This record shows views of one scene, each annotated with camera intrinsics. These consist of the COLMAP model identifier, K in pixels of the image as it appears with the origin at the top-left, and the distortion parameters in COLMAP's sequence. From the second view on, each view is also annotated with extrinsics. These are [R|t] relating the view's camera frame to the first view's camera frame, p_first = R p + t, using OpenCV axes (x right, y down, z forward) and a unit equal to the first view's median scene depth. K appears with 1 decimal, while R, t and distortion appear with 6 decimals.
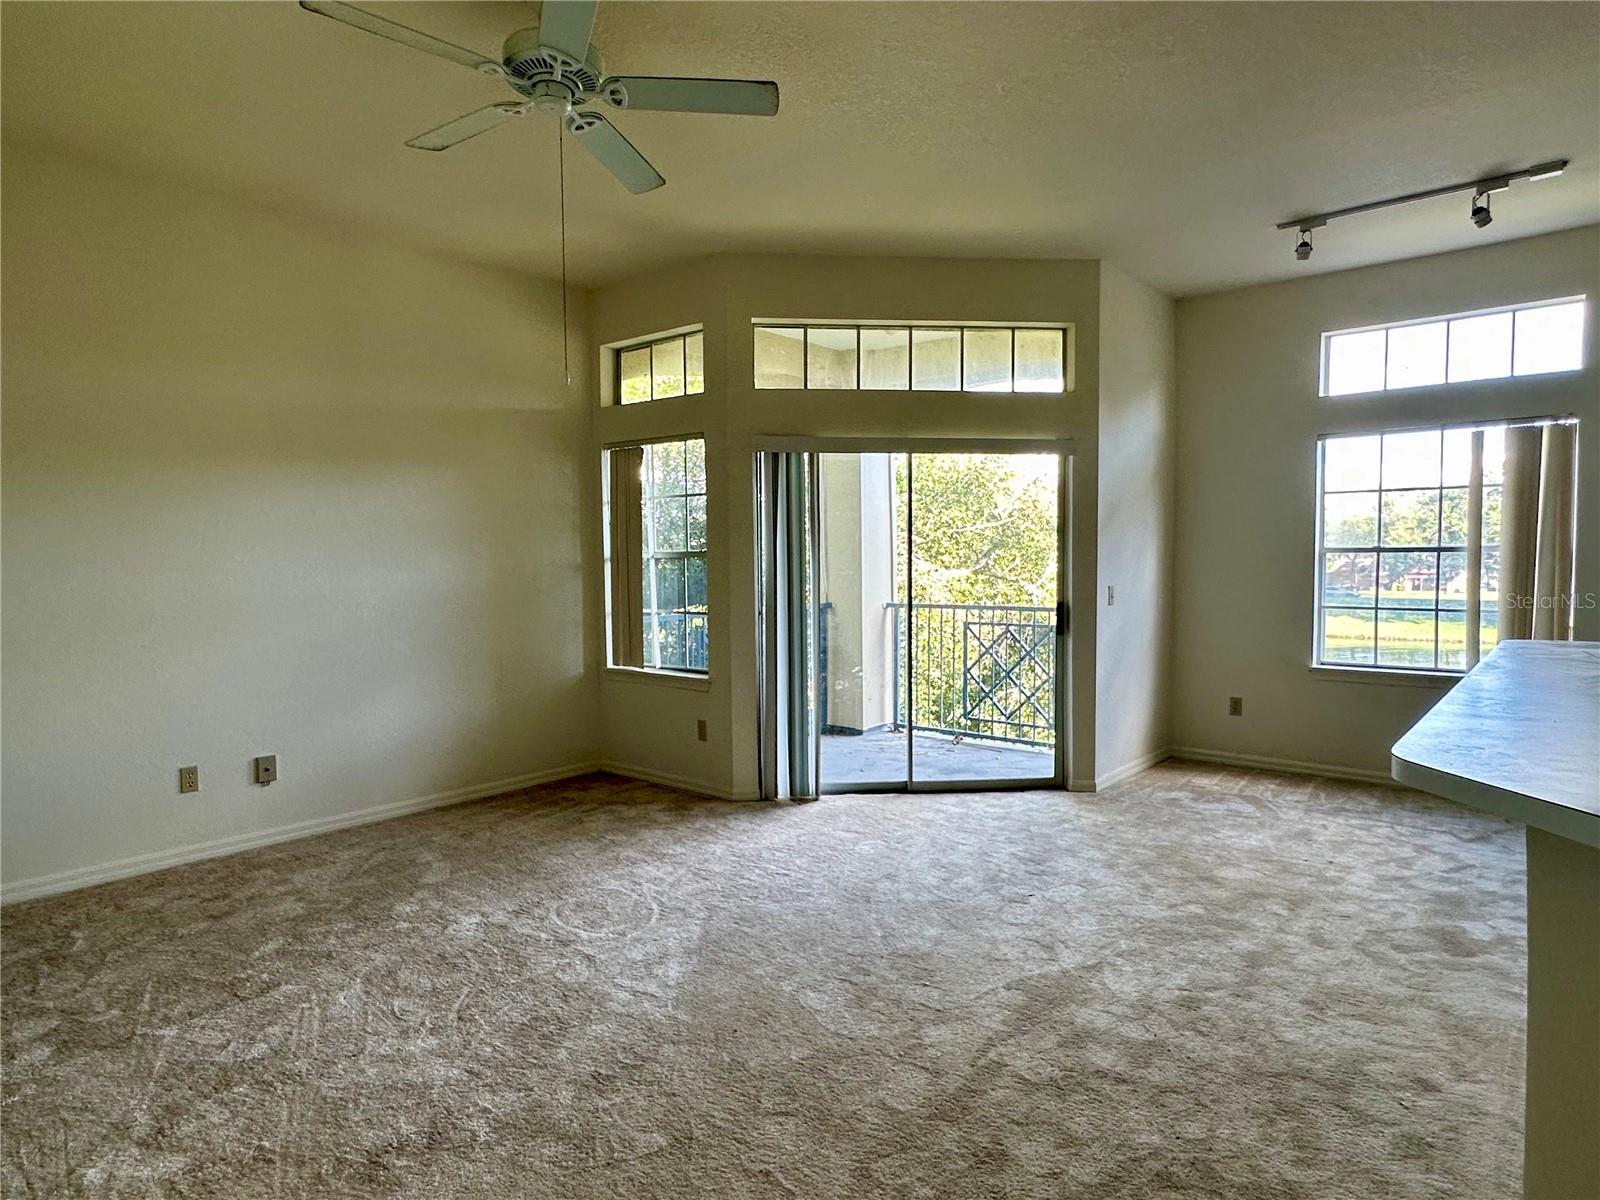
lens RADIAL K [[986.3, 0, 834.8], [0, 986.3, 596.4], [0, 0, 1]] dist [-0.001166, 0.000930]
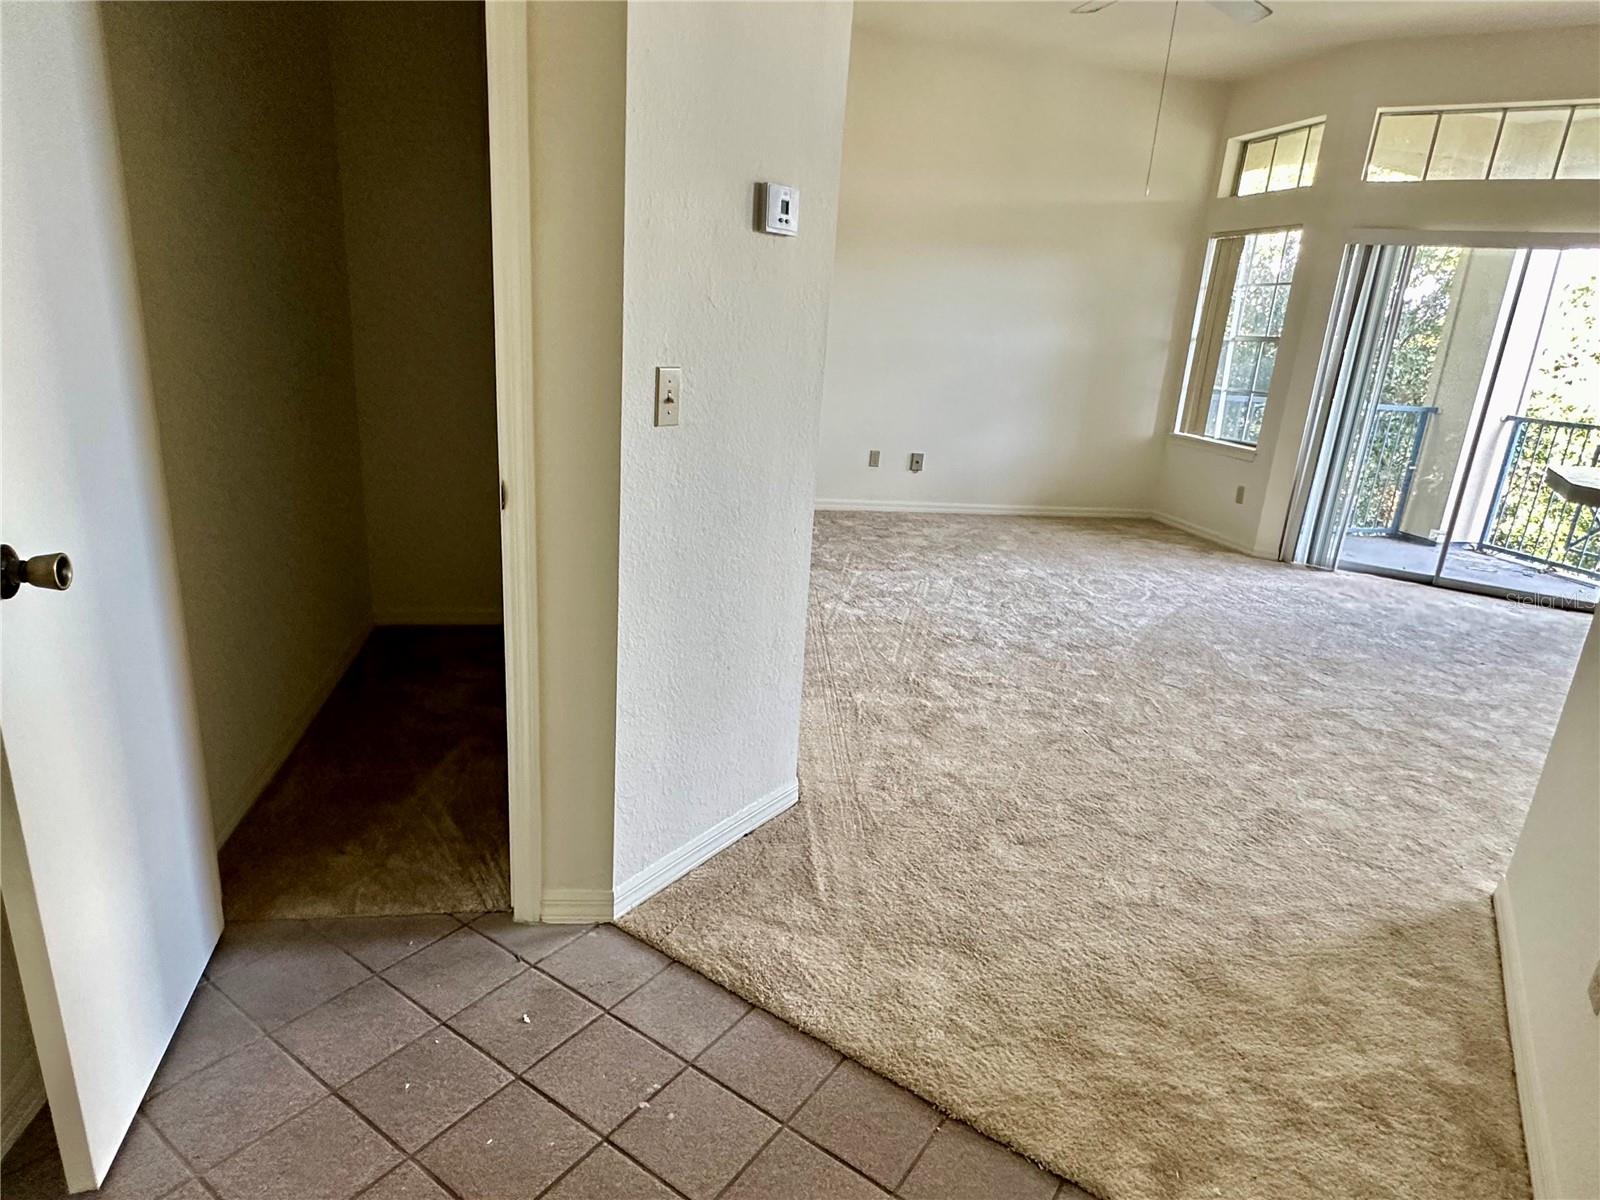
lens RADIAL K [[927.1, 0, 770.1], [0, 927.1, 608.6], [0, 0, 1]] dist [-0.002464, -0.002500]
pose [[0.770172, 0.248507, -0.587434, 0.129328], [-0.101416, 0.956974, 0.271873, 0.025468], [0.629722, -0.149814, 0.762237, -0.238702]]
